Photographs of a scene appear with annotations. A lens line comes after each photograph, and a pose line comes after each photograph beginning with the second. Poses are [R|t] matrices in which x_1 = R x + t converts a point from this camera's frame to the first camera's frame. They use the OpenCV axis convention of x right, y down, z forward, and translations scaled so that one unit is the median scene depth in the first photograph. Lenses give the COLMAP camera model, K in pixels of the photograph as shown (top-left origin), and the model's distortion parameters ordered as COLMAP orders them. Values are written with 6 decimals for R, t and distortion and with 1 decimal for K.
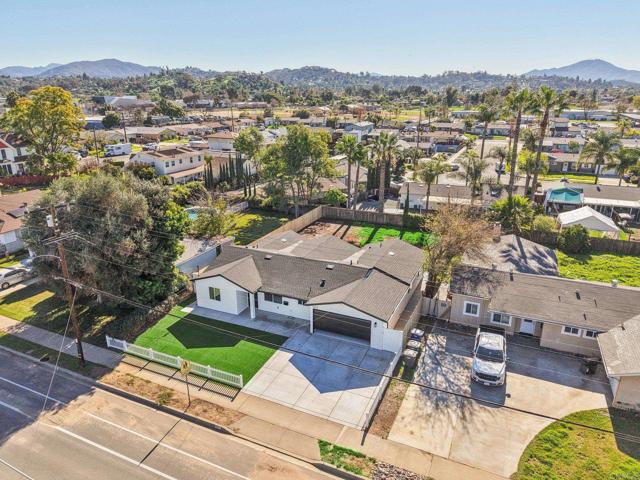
lens RADIAL K [[435.7, 0, 319.6], [0, 435.7, 239.1], [0, 0, 1]] dist [0.008021, -0.001923]
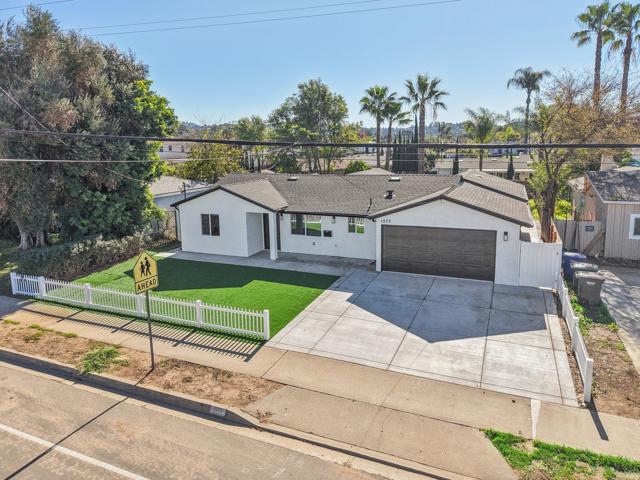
lens RADIAL K [[439.2, 0, 321.5], [0, 439.2, 213.4], [0, 0, 1]] dist [0.009318, -0.004671]
pose [[0.999692, -0.015685, 0.019225, -0.112942], [0.018640, 0.986164, -0.164719, 0.254478], [-0.016375, 0.165027, 0.986153, 0.451709]]
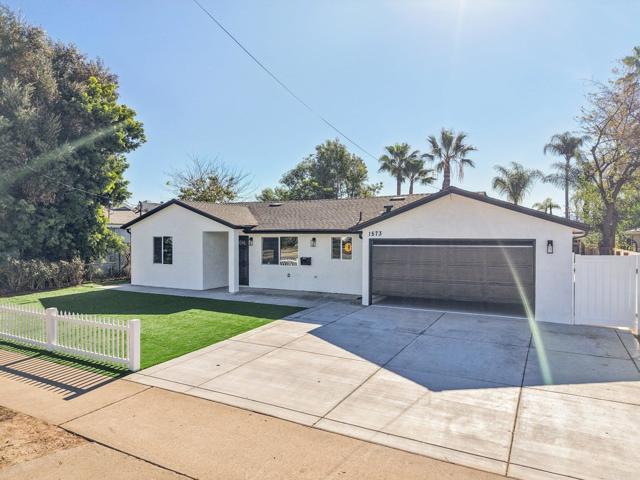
lens RADIAL K [[428.7, 0, 318.2], [0, 428.7, 242.8], [0, 0, 1]] dist [0.015321, -0.009328]
pose [[0.997610, 0.008397, -0.068579, -0.038783], [-0.028622, 0.953638, -0.299591, 0.305112], [0.062884, 0.300838, 0.951600, 0.644833]]
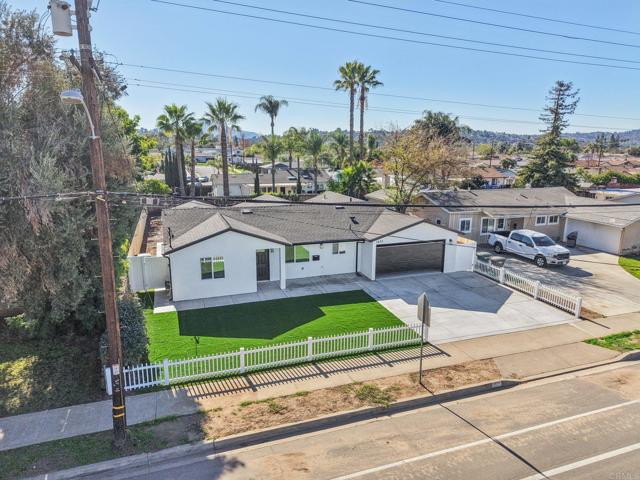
lens RADIAL K [[428.7, 0, 318.2], [0, 428.7, 242.8], [0, 0, 1]] dist [0.015321, -0.009328]
pose [[0.719634, -0.144777, 0.679093, -0.626797], [0.212130, 0.977102, -0.016484, 0.156557], [-0.661156, 0.155919, 0.733868, 0.553360]]
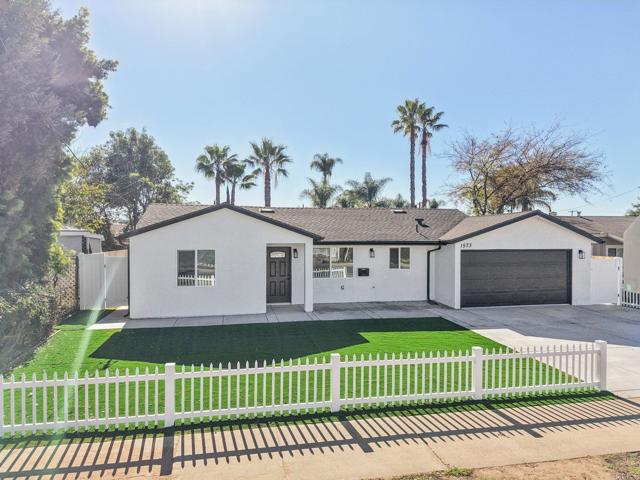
lens RADIAL K [[428.7, 0, 318.2], [0, 428.7, 242.8], [0, 0, 1]] dist [0.015321, -0.009328]
pose [[0.807654, -0.001263, 0.589656, -0.442326], [0.179750, 0.952930, -0.244162, 0.253548], [-0.561592, 0.303189, 0.769864, 0.767417]]
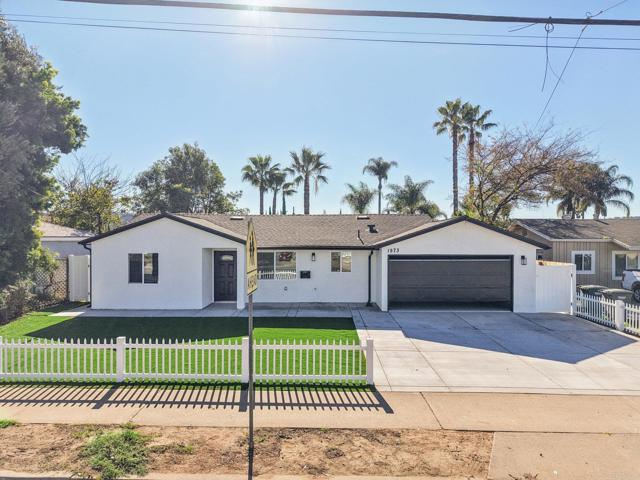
lens RADIAL K [[427.1, 0, 317.9], [0, 427.1, 242.3], [0, 0, 1]] dist [0.029693, -0.029614]
pose [[0.914476, 0.004848, 0.404612, -0.302626], [0.120793, 0.951064, -0.284405, 0.291756], [-0.386191, 0.308956, 0.869139, 0.639683]]
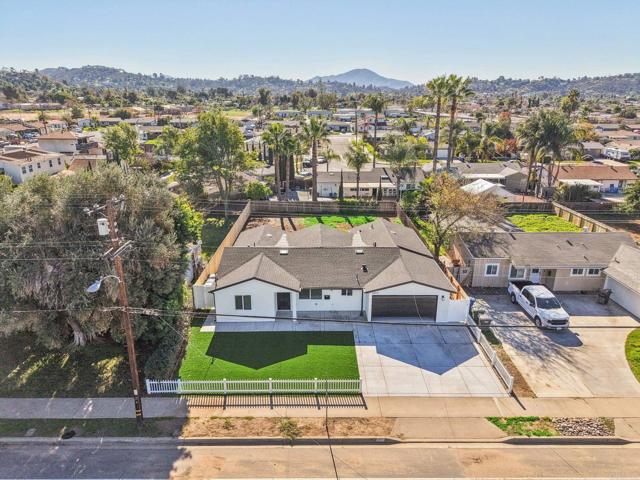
lens RADIAL K [[430.8, 0, 320.0], [0, 430.8, 240.0], [0, 0, 1]] dist [0.008252, -0.007431]
pose [[0.906787, -0.128024, 0.401680, -0.501158], [0.128442, 0.991376, 0.026017, 0.004207], [-0.401547, 0.028000, 0.915410, 0.209175]]
